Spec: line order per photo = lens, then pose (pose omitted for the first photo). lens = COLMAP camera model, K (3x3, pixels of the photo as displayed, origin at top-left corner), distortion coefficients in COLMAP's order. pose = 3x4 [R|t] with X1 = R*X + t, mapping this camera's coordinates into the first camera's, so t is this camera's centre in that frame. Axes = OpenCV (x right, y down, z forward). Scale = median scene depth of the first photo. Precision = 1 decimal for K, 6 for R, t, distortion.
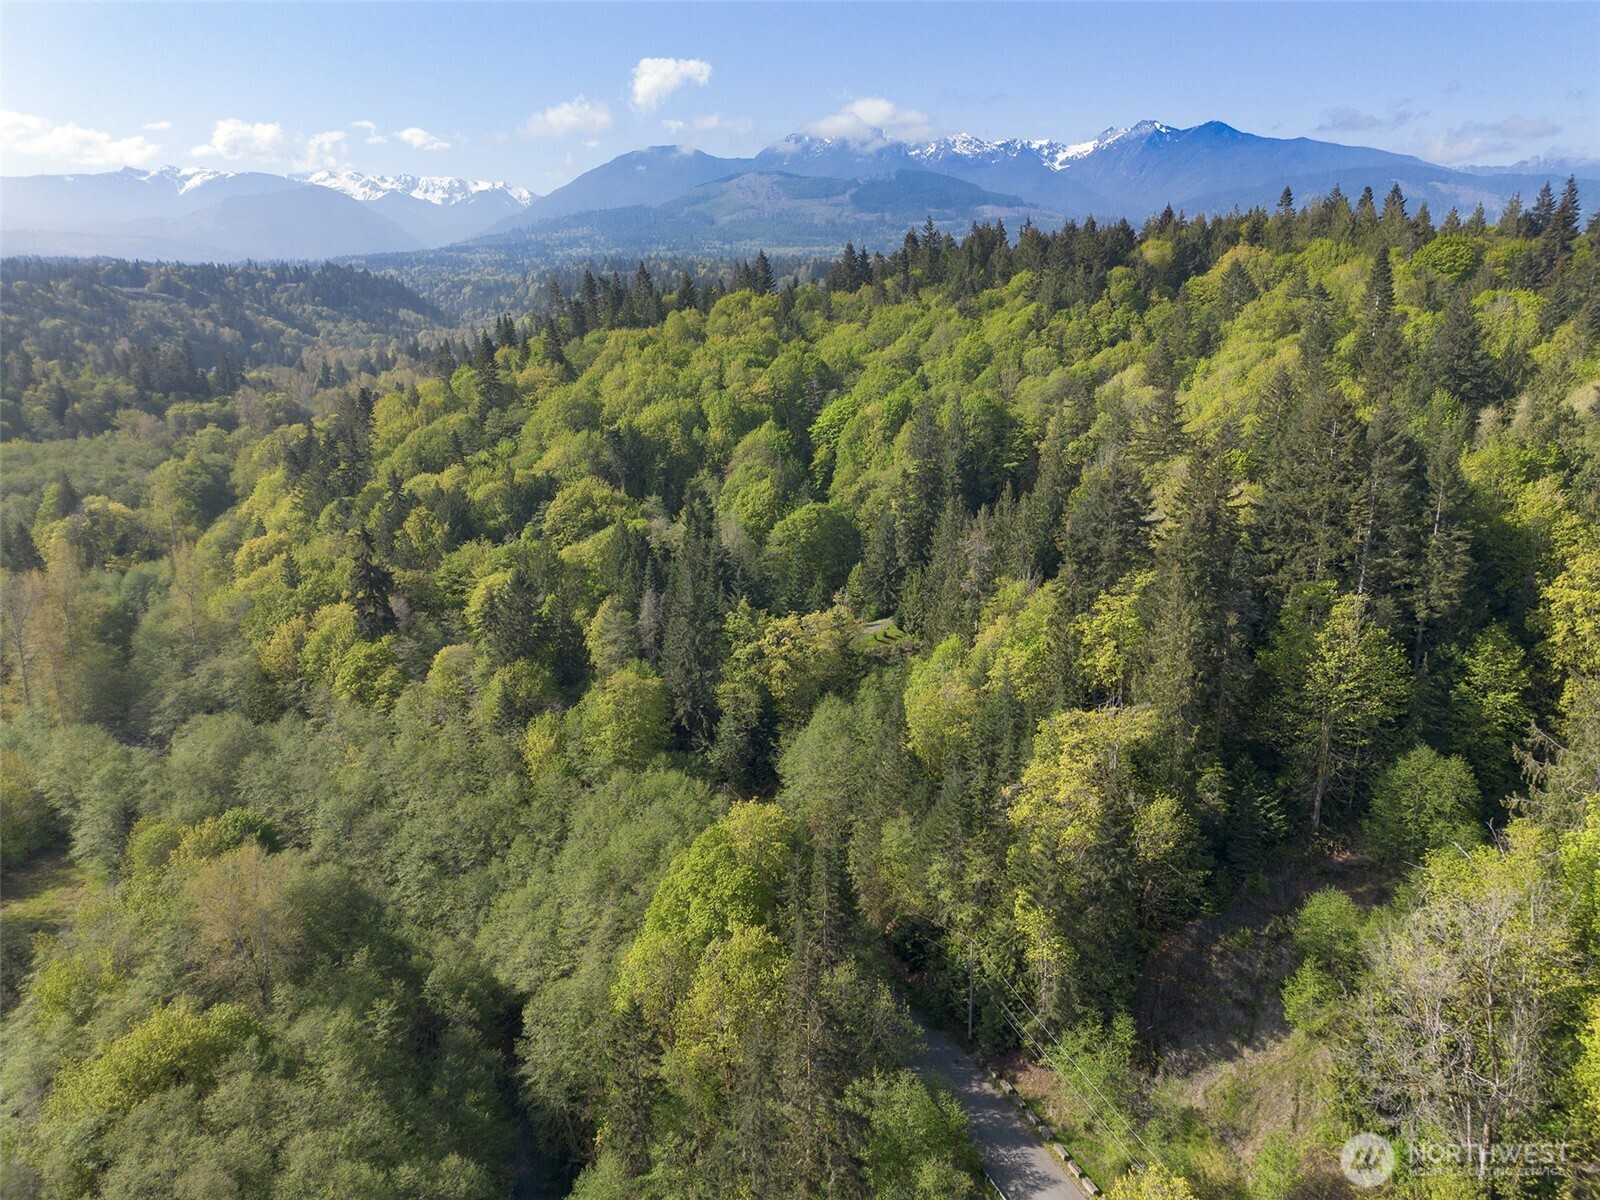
lens RADIAL K [[1125.7, 0, 800.0], [0, 1125.7, 600.0], [0, 0, 1]] dist [0.094215, -0.101465]
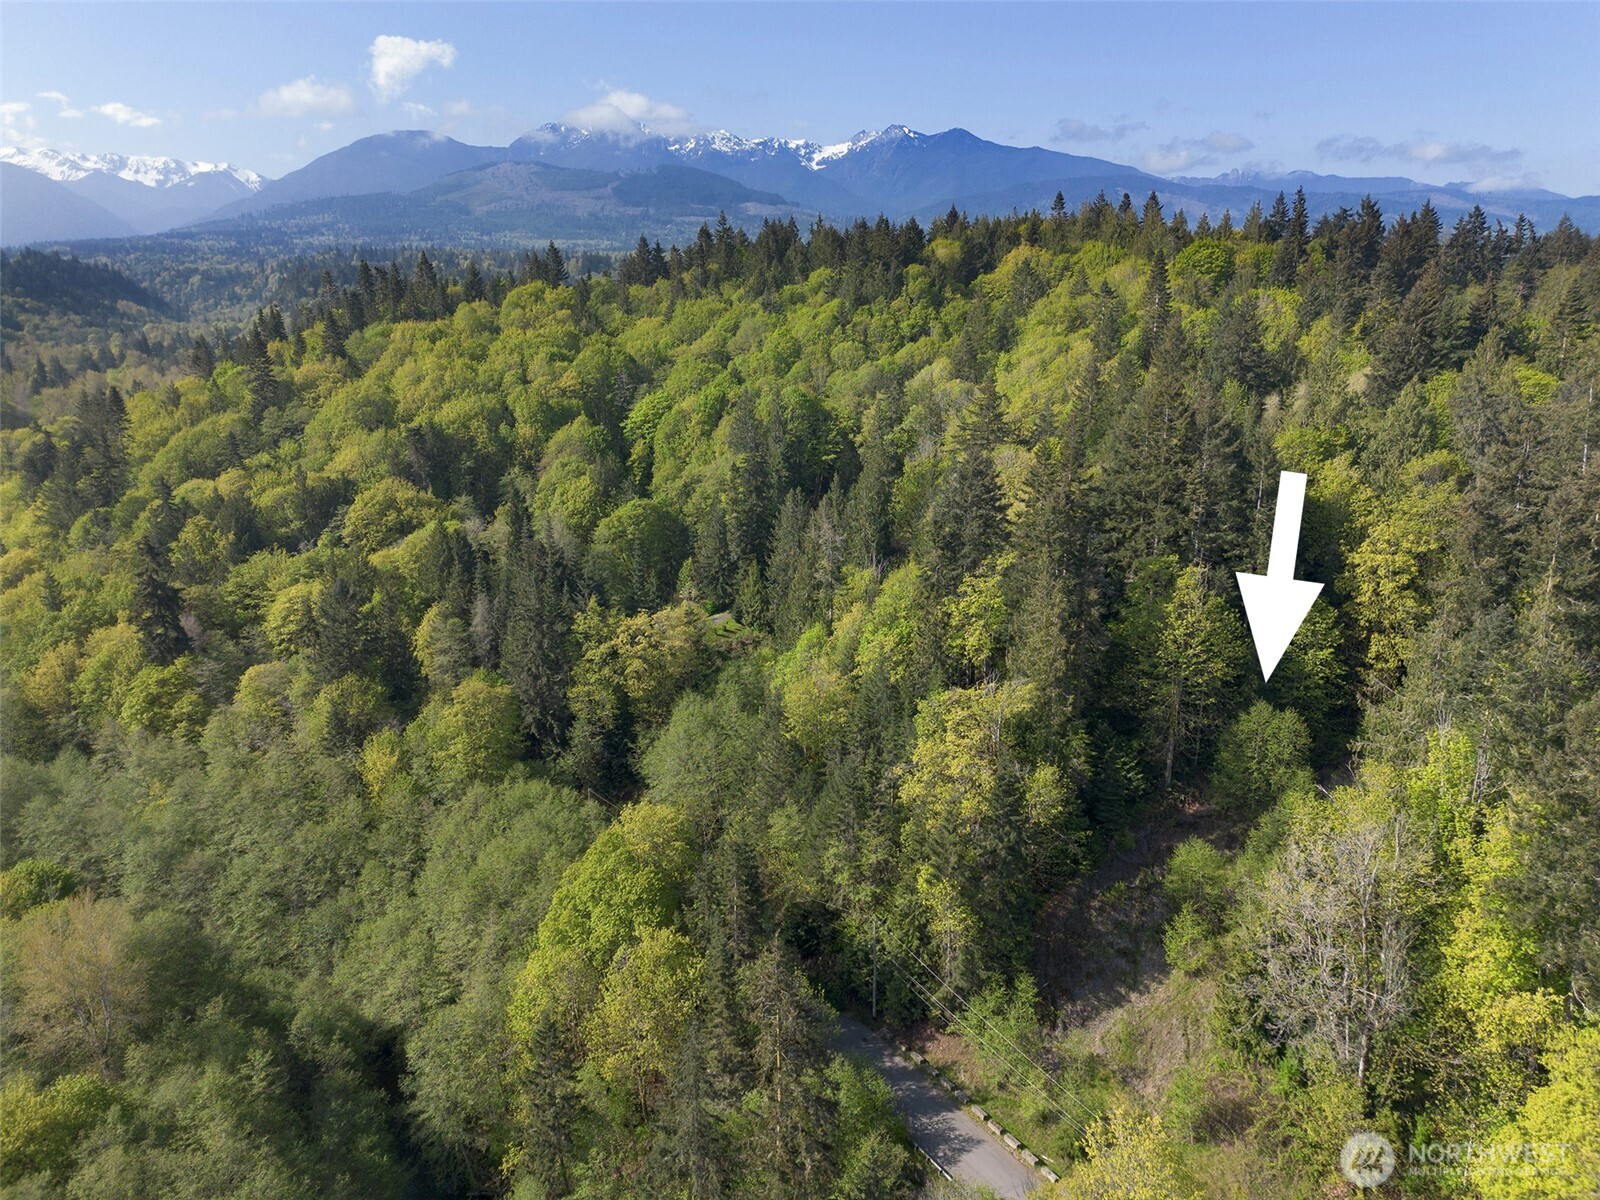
lens RADIAL K [[1125.7, 0, 800.0], [0, 1125.7, 600.0], [0, 0, 1]] dist [0.094215, -0.101465]
pose [[0.980285, -0.046446, 0.192053, -0.062559], [0.045758, 0.998920, 0.008016, 0.000536], [-0.192218, 0.000930, 0.981352, 0.007056]]
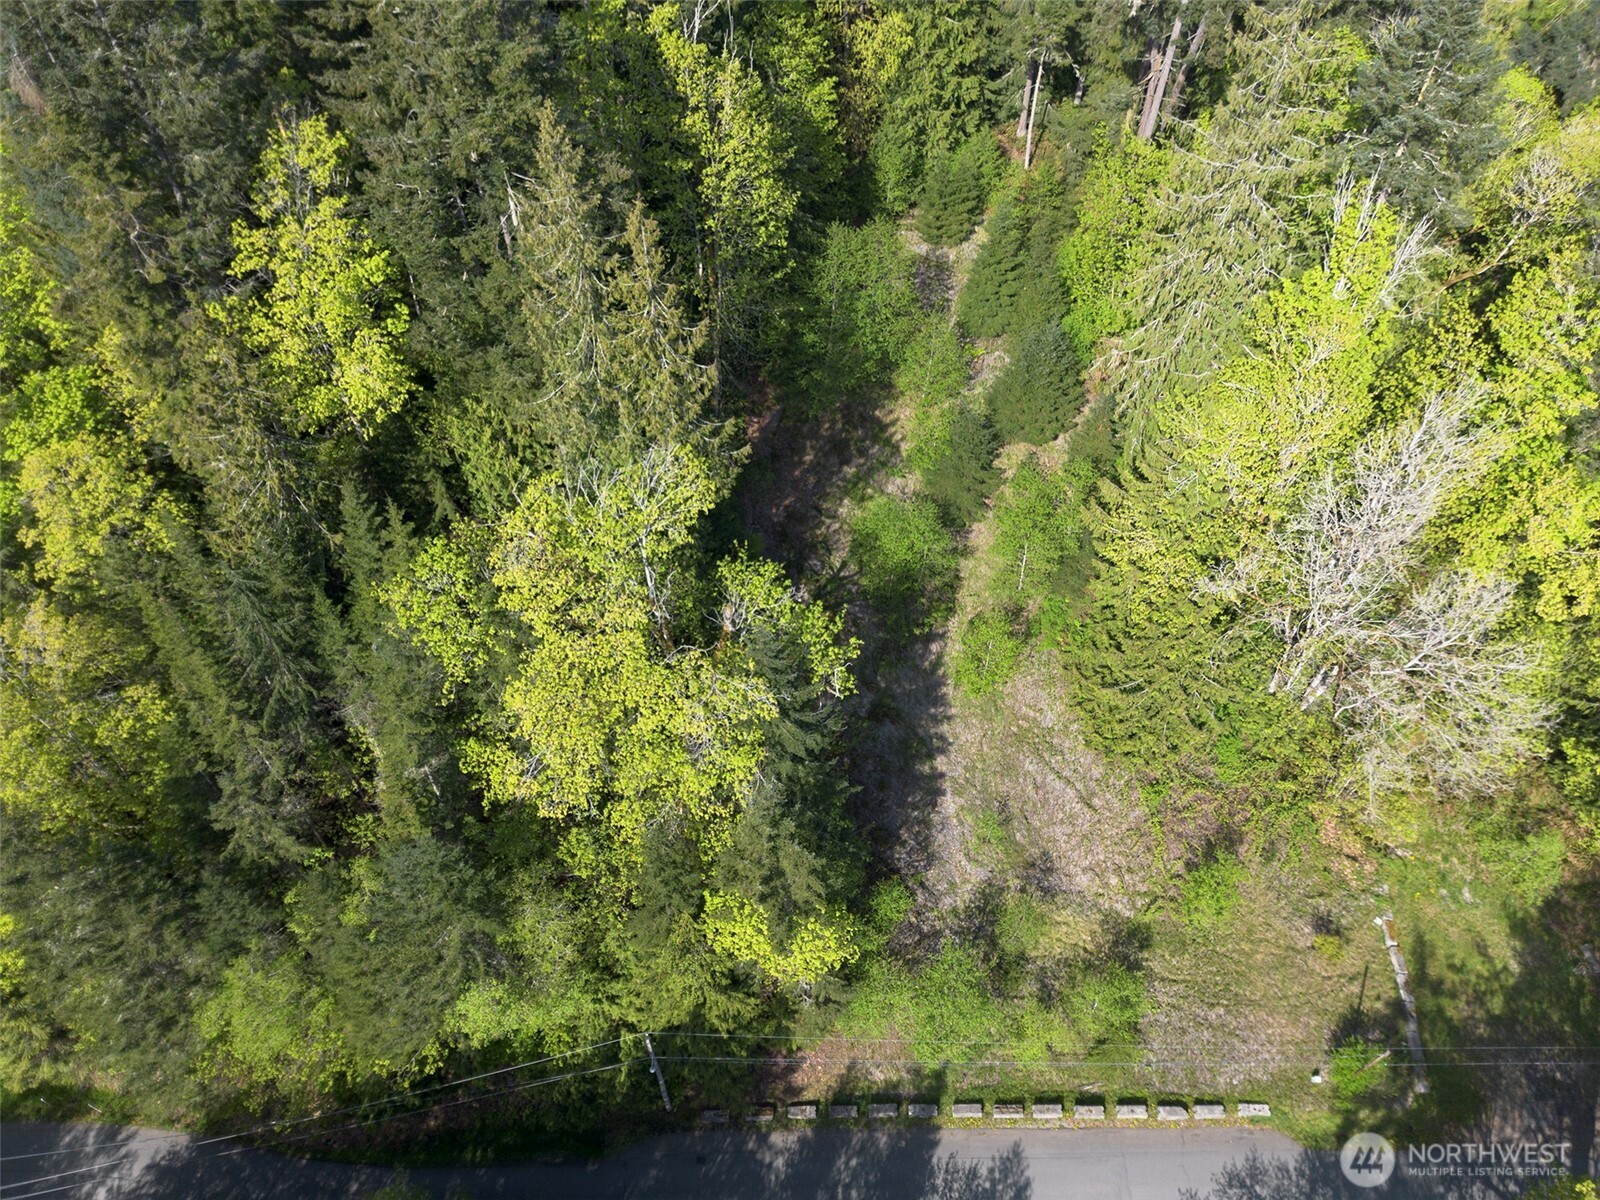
lens RADIAL K [[1128.1, 0, 804.3], [0, 1128.1, 597.7], [0, 0, 1]] dist [0.086215, -0.088837]
pose [[0.344776, -0.698524, 0.627052, -0.002771], [0.241879, 0.711564, 0.659675, -0.095545], [-0.906986, -0.075770, 0.414289, 0.478077]]
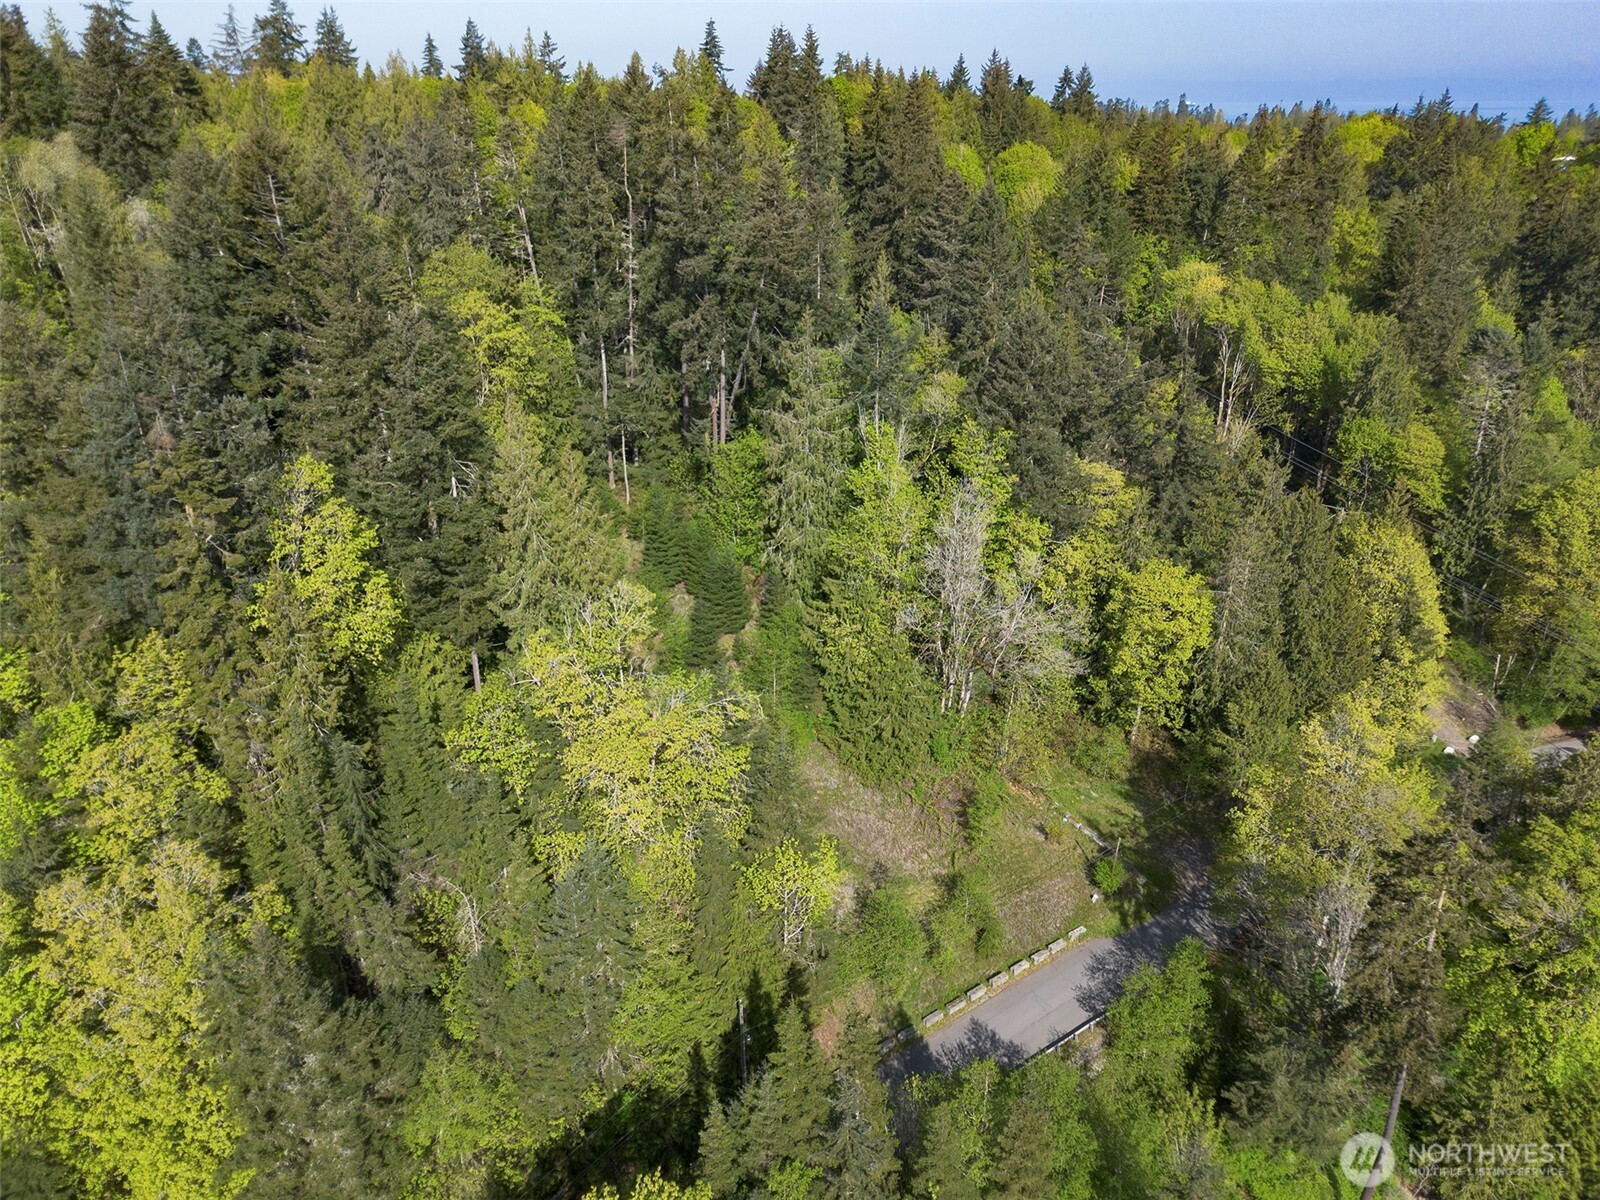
lens RADIAL K [[1128.1, 0, 804.3], [0, 1128.1, 597.7], [0, 0, 1]] dist [0.086215, -0.088837]
pose [[-0.260929, -0.376167, 0.889052, -0.226254], [0.255593, 0.861170, 0.439384, -0.113833], [-0.930907, 0.341884, -0.128559, 0.623002]]
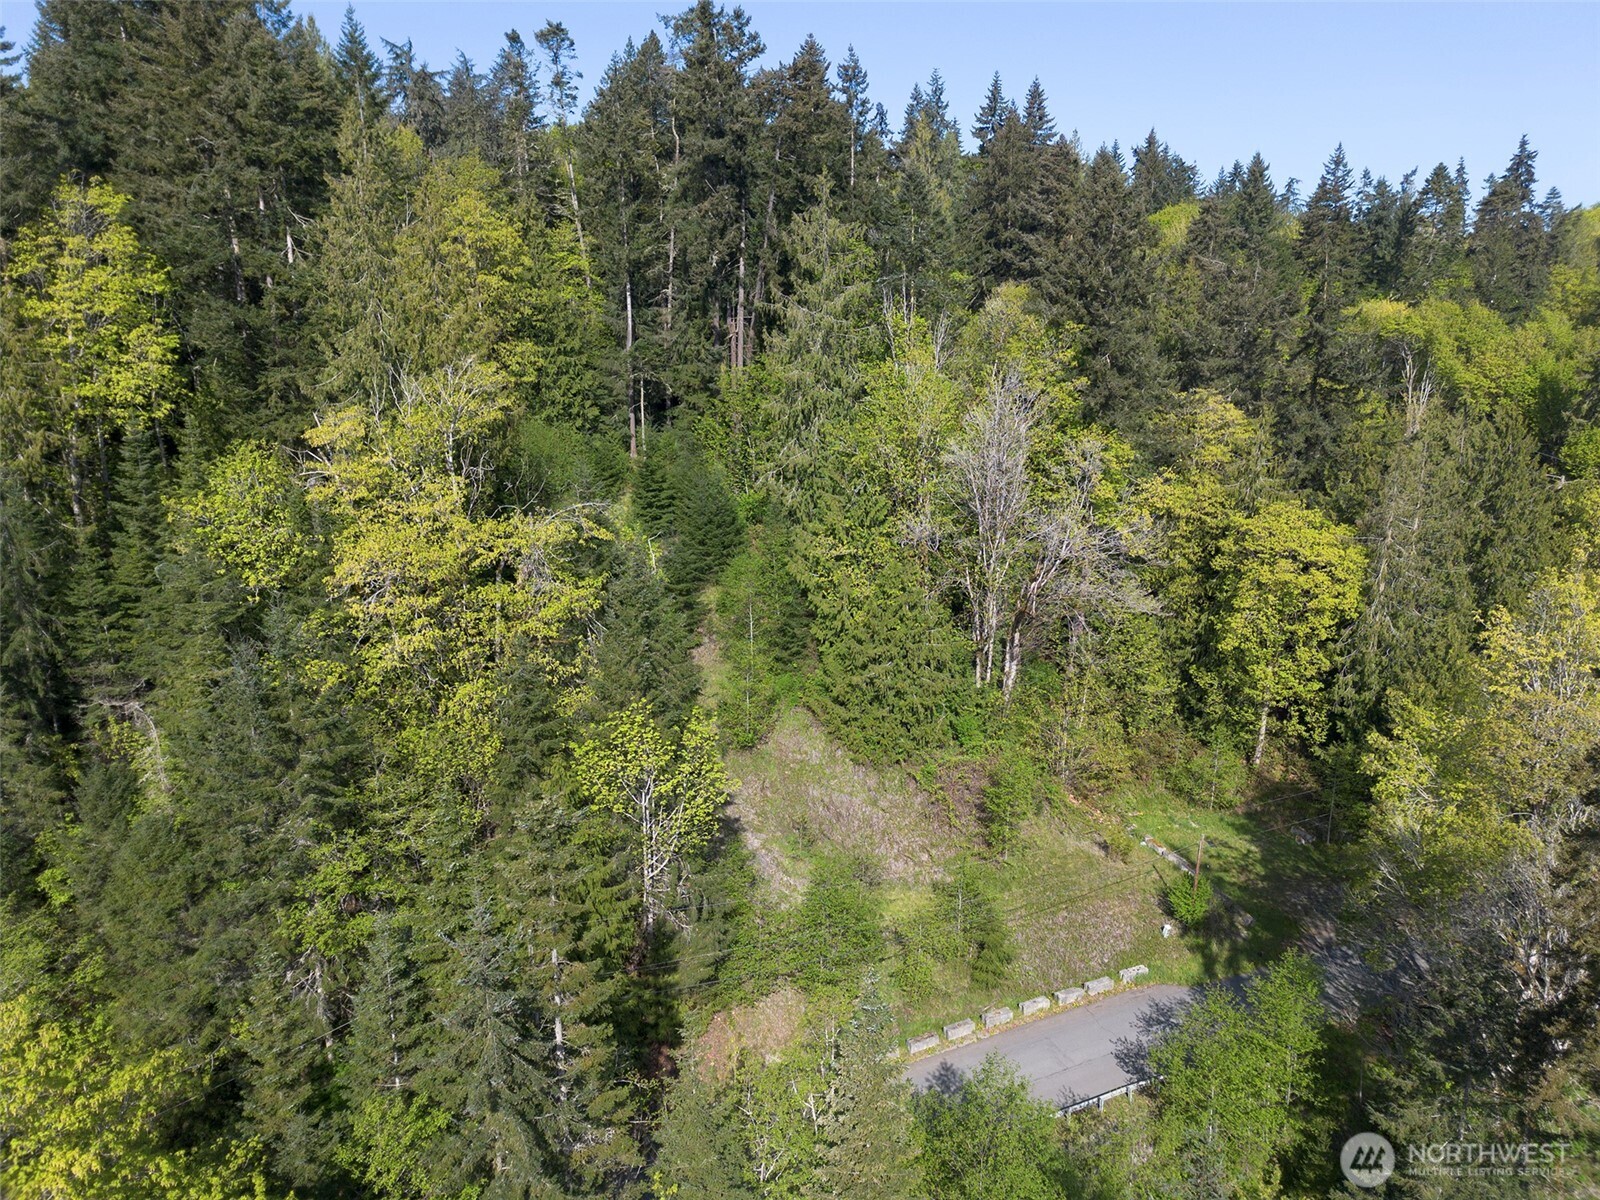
lens RADIAL K [[1128.1, 0, 804.3], [0, 1128.1, 597.7], [0, 0, 1]] dist [0.086215, -0.088837]
pose [[-0.087438, -0.215596, 0.972560, -0.155089], [0.259628, 0.937626, 0.231194, 0.072455], [-0.961742, 0.272719, -0.026009, 0.564362]]
